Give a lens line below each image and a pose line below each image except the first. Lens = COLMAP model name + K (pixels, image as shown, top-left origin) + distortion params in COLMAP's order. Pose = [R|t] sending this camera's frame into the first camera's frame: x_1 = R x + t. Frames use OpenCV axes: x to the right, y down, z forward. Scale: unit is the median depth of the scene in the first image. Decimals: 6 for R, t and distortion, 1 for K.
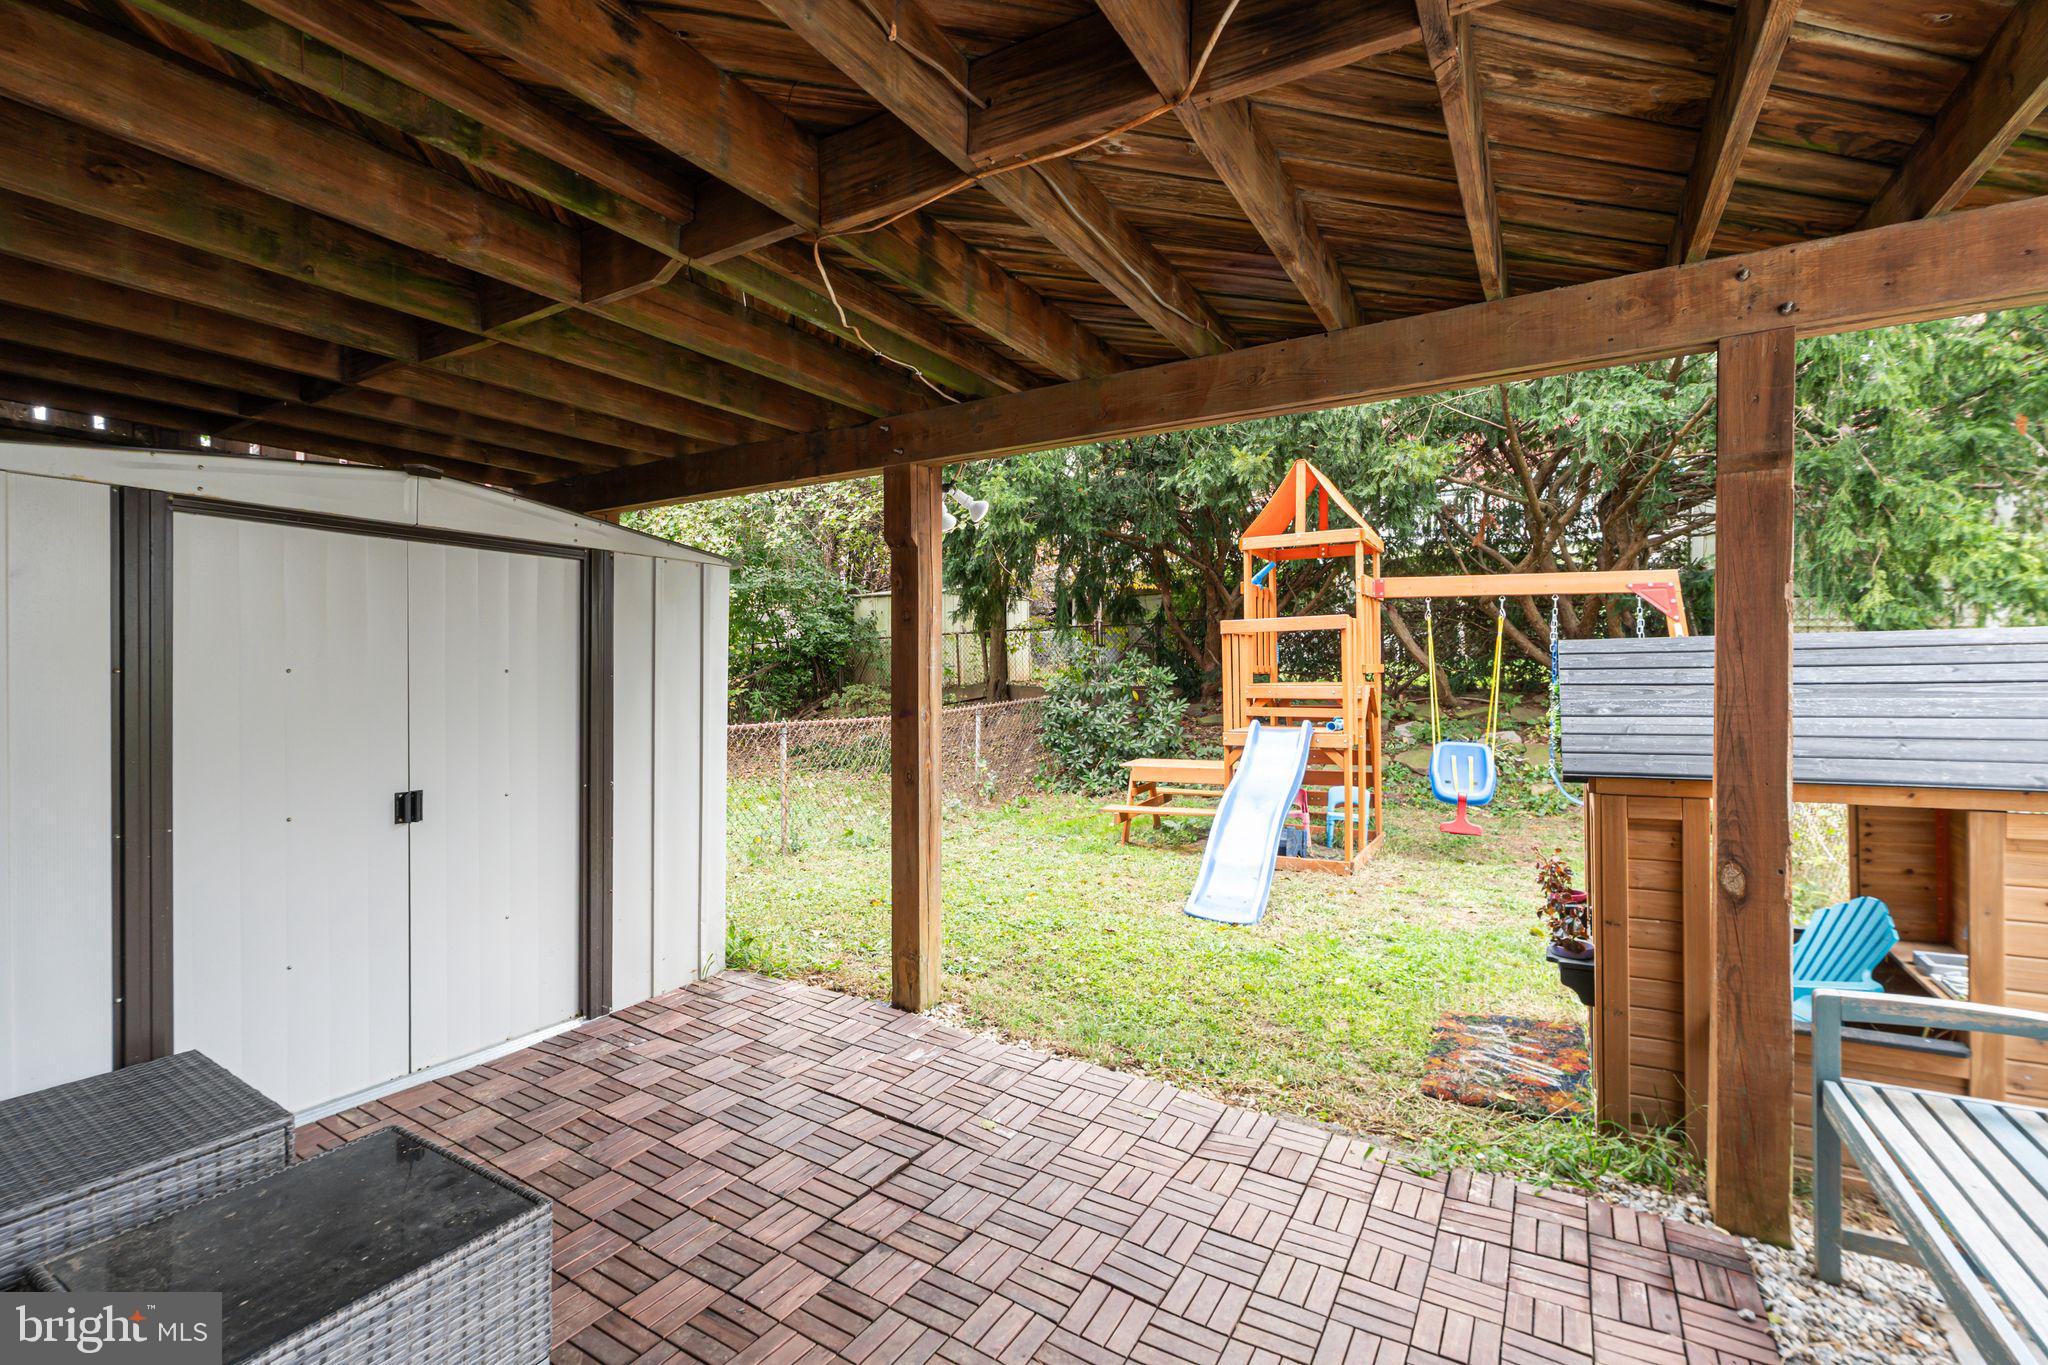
lens RADIAL K [[908.5, 0, 1023.8], [0, 908.5, 677.0], [0, 0, 1]] dist [-0.003428, 0.000596]
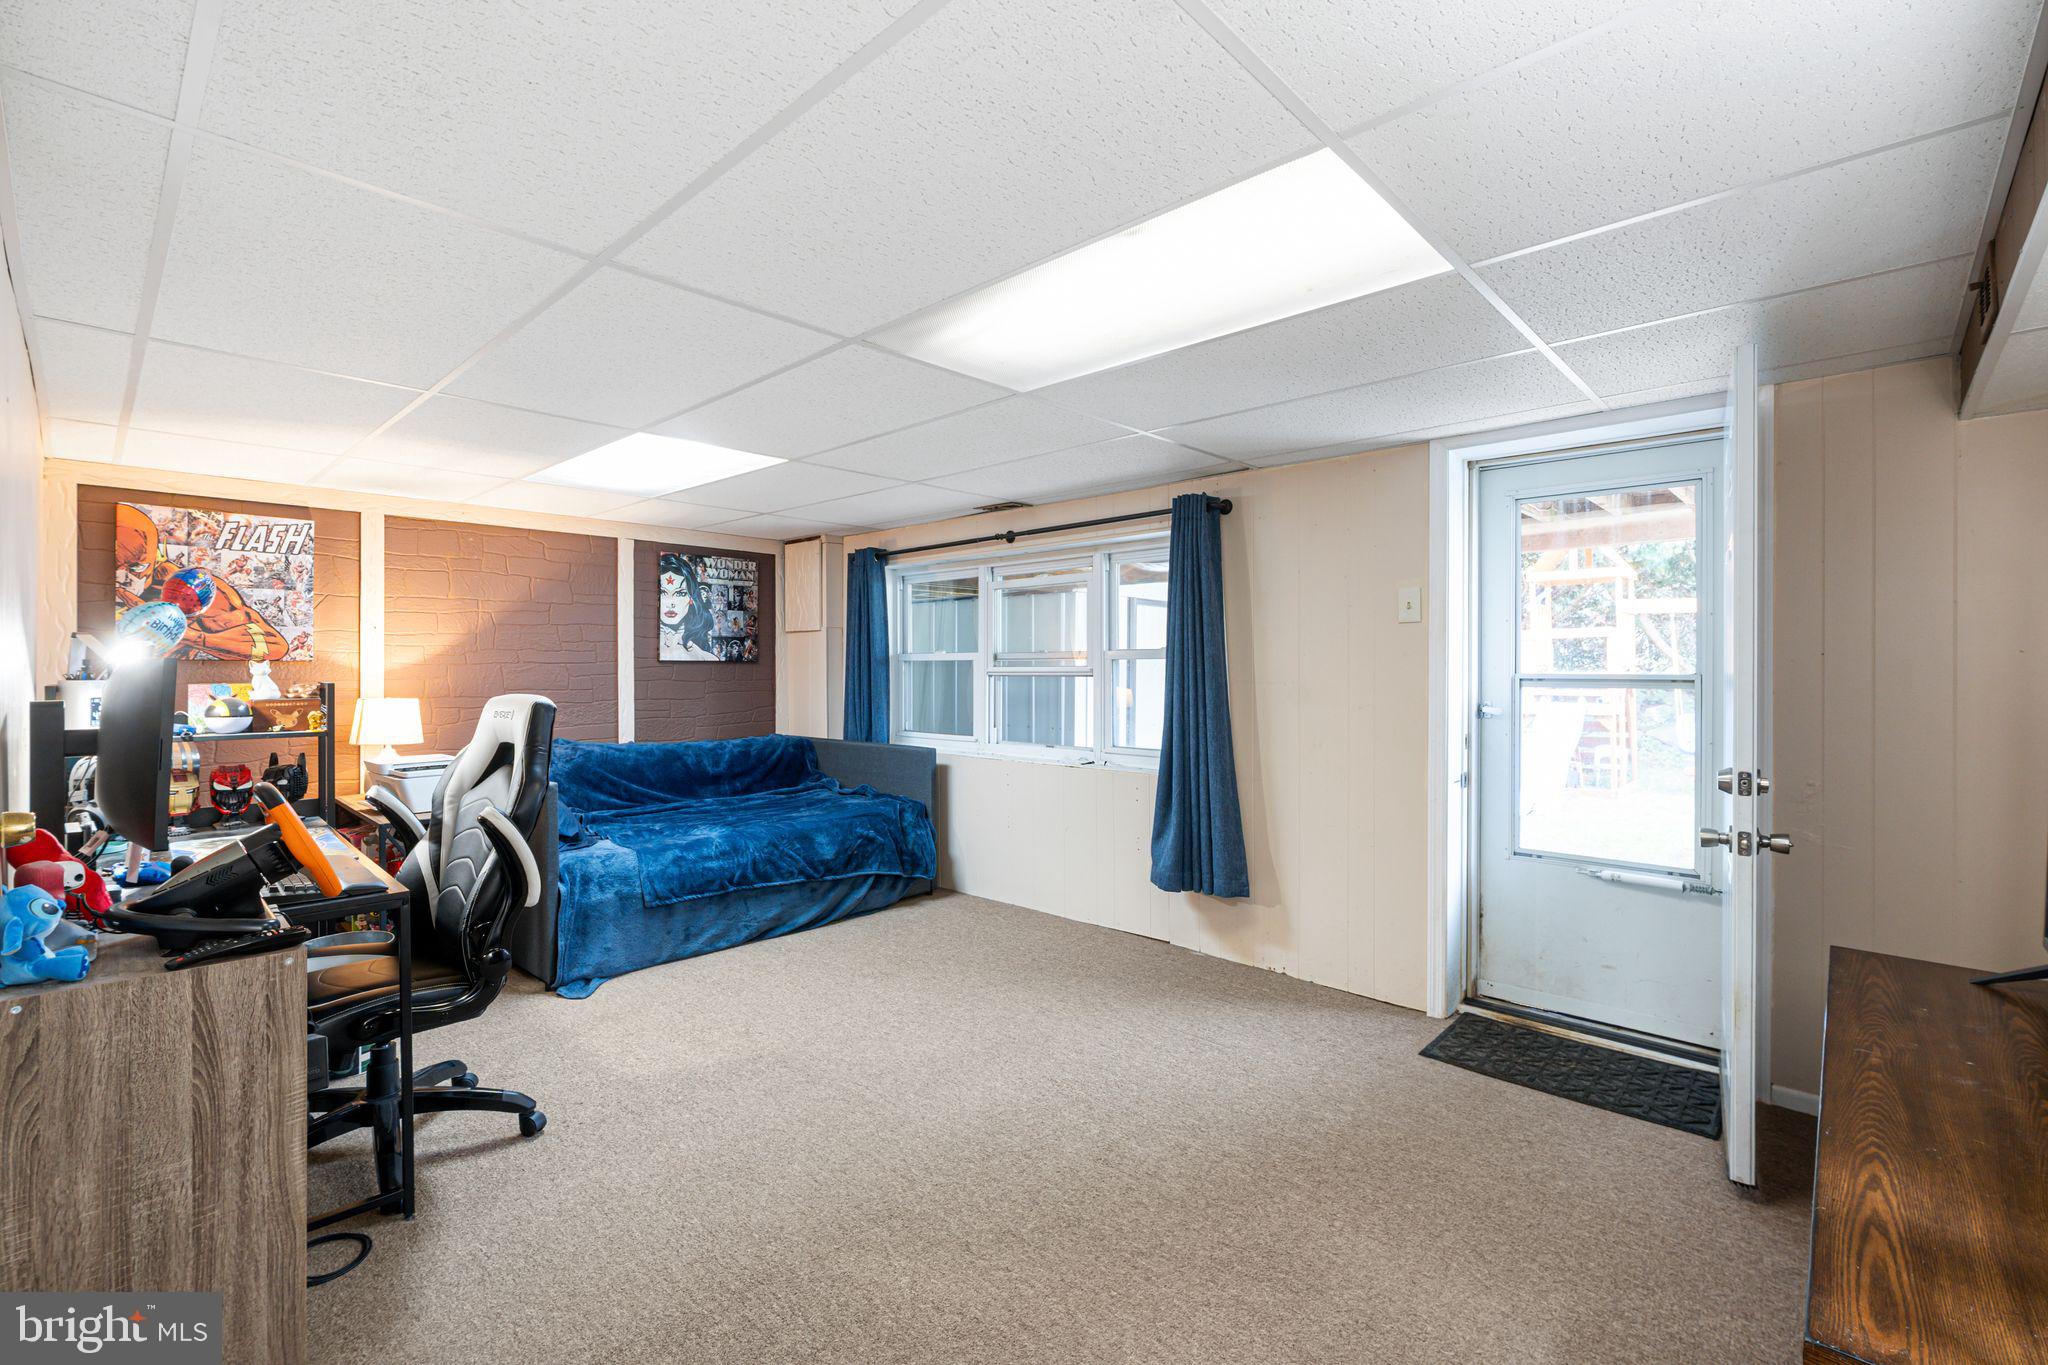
lens RADIAL K [[908.5, 0, 1017.7], [0, 908.5, 676.1], [0, 0, 1]] dist [-0.003428, 0.000596]
pose [[0.977876, -0.000368, -0.209186, -0.241459], [0.001514, 0.999985, 0.005318, 0.001727], [0.209181, -0.005517, 0.977861, -0.551867]]
